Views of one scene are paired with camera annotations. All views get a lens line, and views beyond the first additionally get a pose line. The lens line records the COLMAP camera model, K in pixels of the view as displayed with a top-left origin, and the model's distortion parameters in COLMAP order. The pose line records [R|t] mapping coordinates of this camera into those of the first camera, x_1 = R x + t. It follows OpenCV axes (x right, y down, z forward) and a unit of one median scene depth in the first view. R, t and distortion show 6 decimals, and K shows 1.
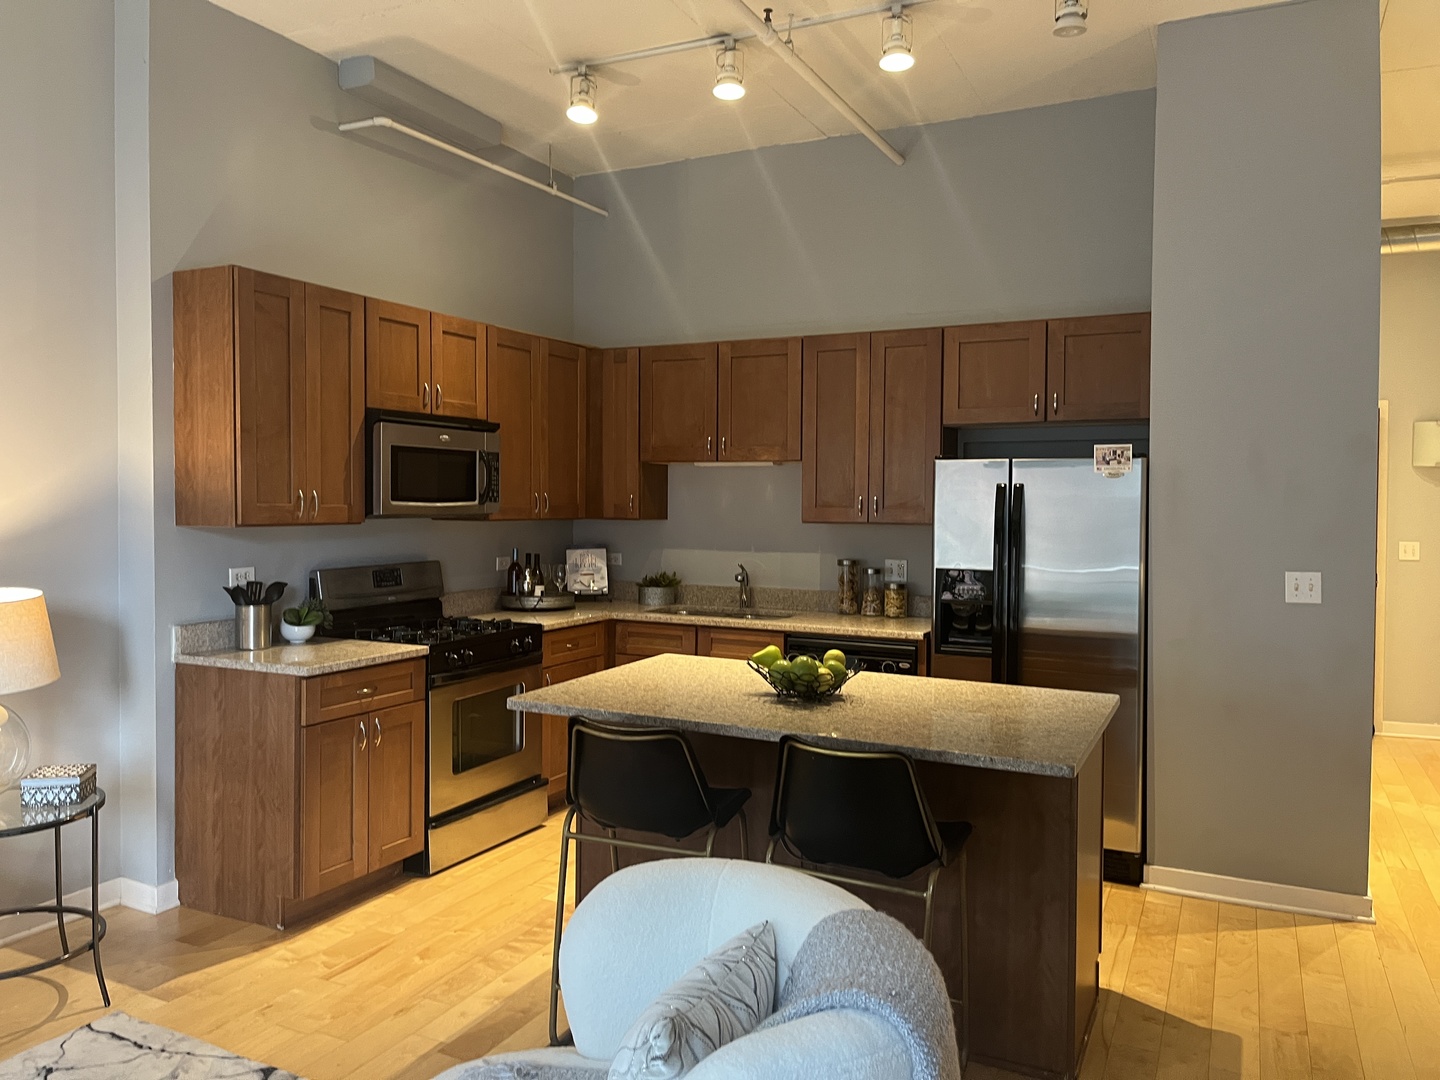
lens RADIAL K [[1088.3, 0, 719.0], [0, 1088.3, 531.7], [0, 0, 1]] dist [0.057597, -0.082858]
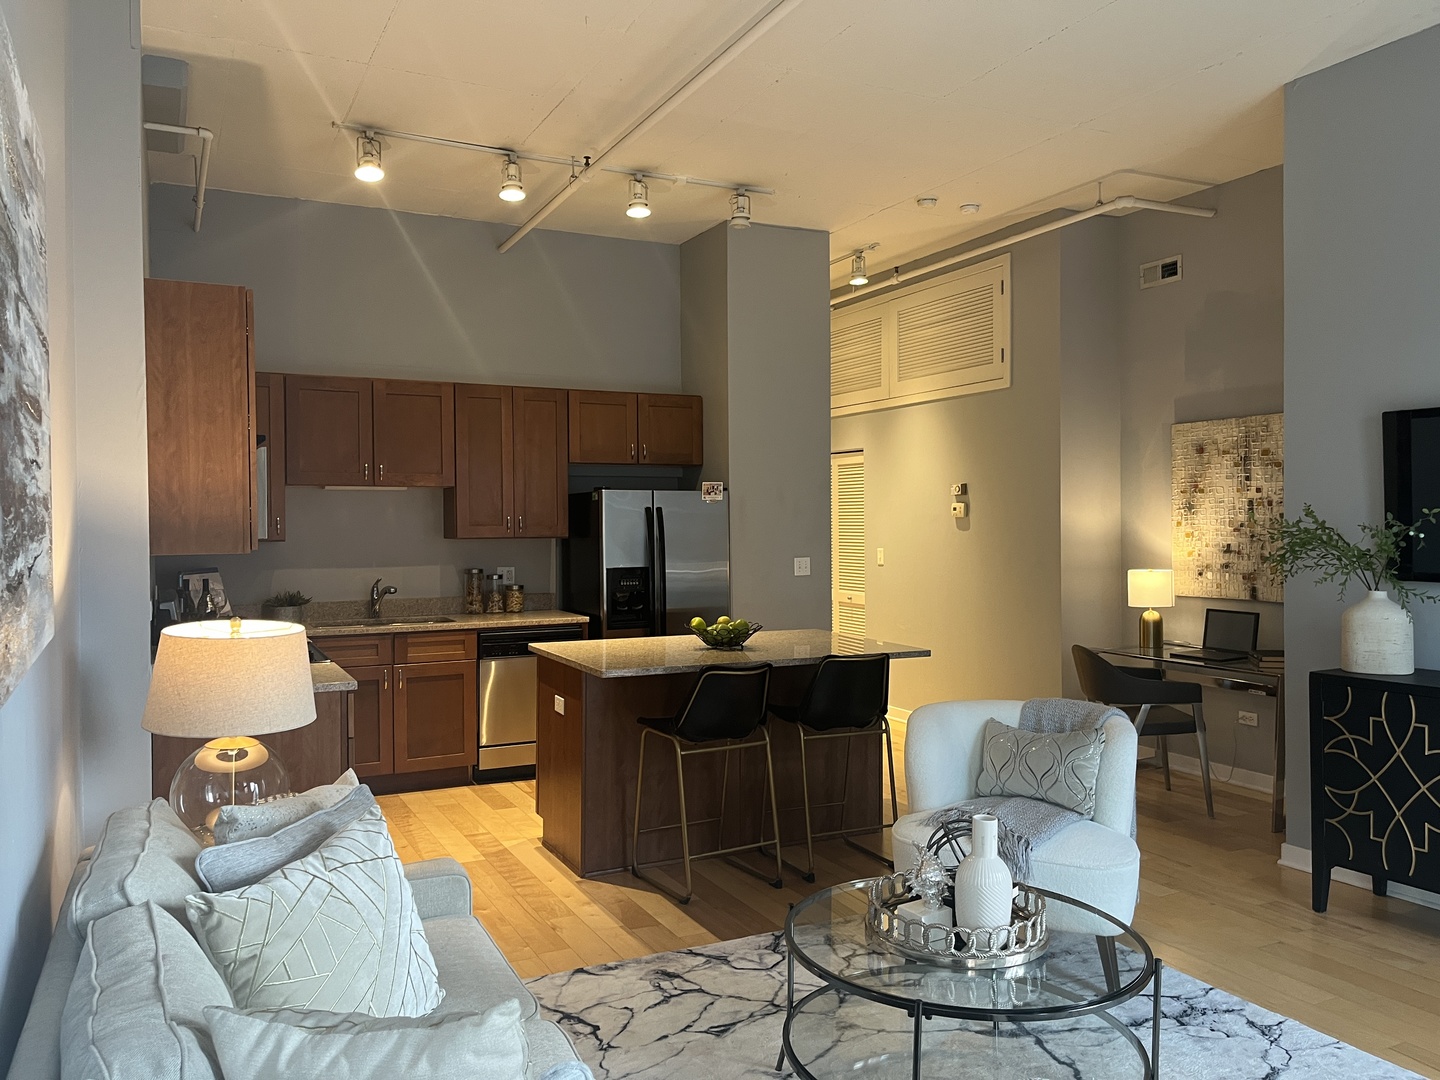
lens RADIAL K [[1091.9, 0, 720.0], [0, 1091.9, 540.0], [0, 0, 1]] dist [0.024547, -0.012035]
pose [[0.599624, -0.025828, 0.799865, -0.877986], [0.033080, 0.999425, 0.007473, -0.008224], [-0.799598, 0.021978, 0.600134, 0.065008]]
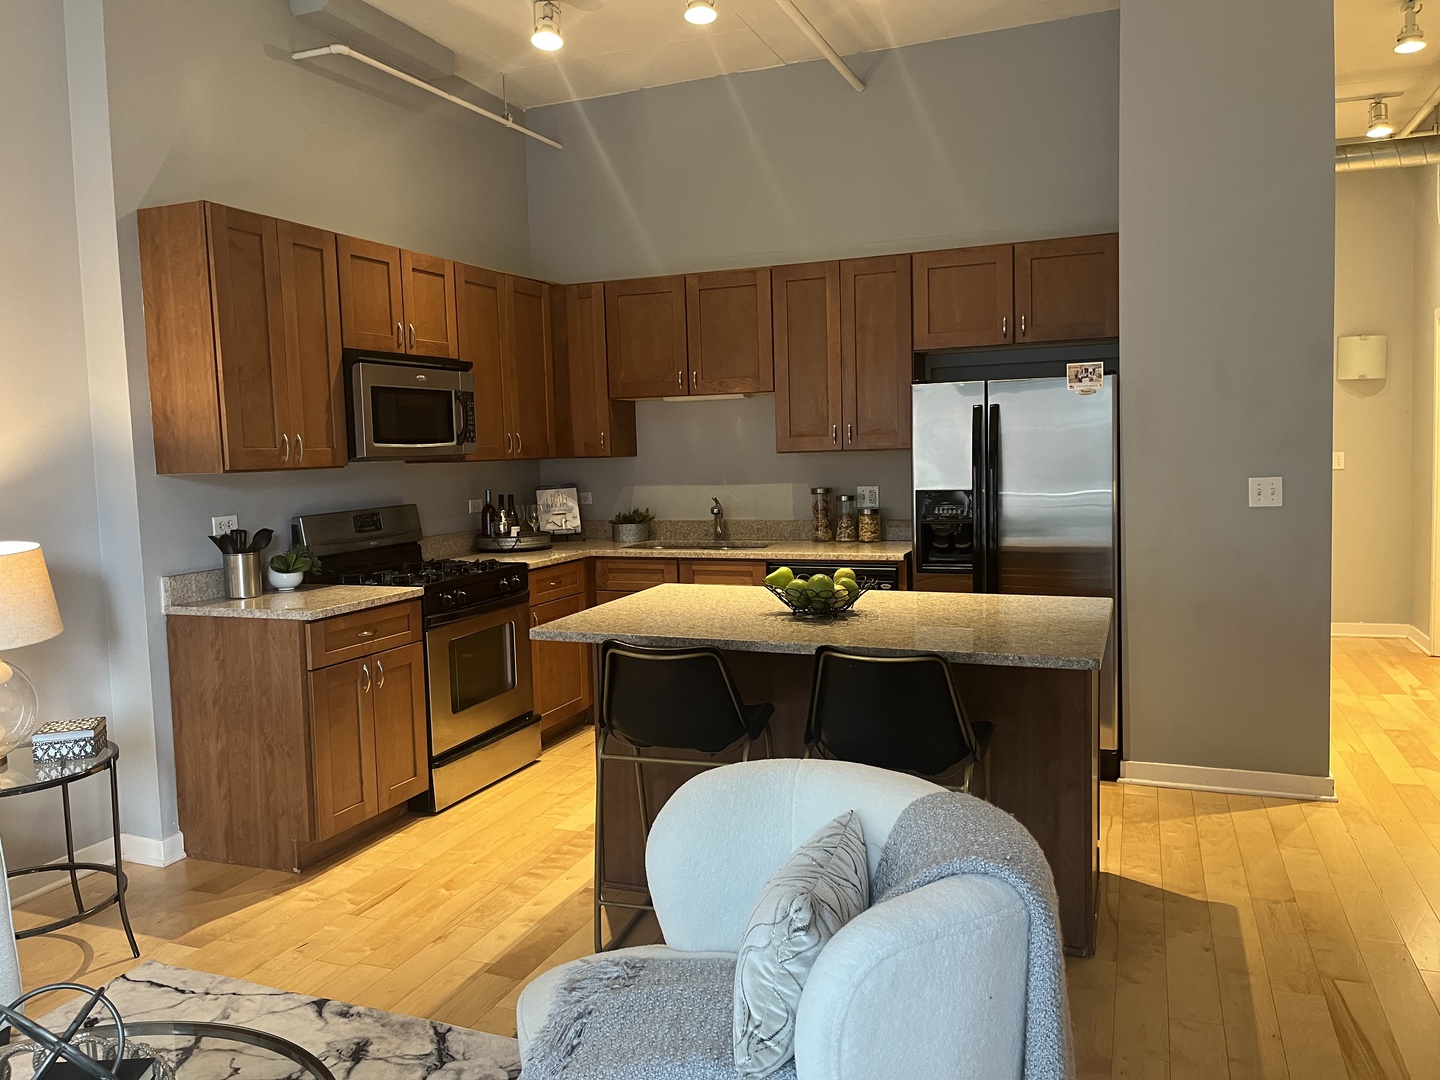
lens RADIAL K [[1086.9, 0, 724.1], [0, 1086.9, 535.2], [0, 0, 1]] dist [0.025968, -0.006911]
pose [[0.996078, -0.042930, 0.077372, -0.066837], [0.038778, 0.997766, 0.054391, 0.013934], [-0.079534, -0.051178, 0.995518, -0.007305]]
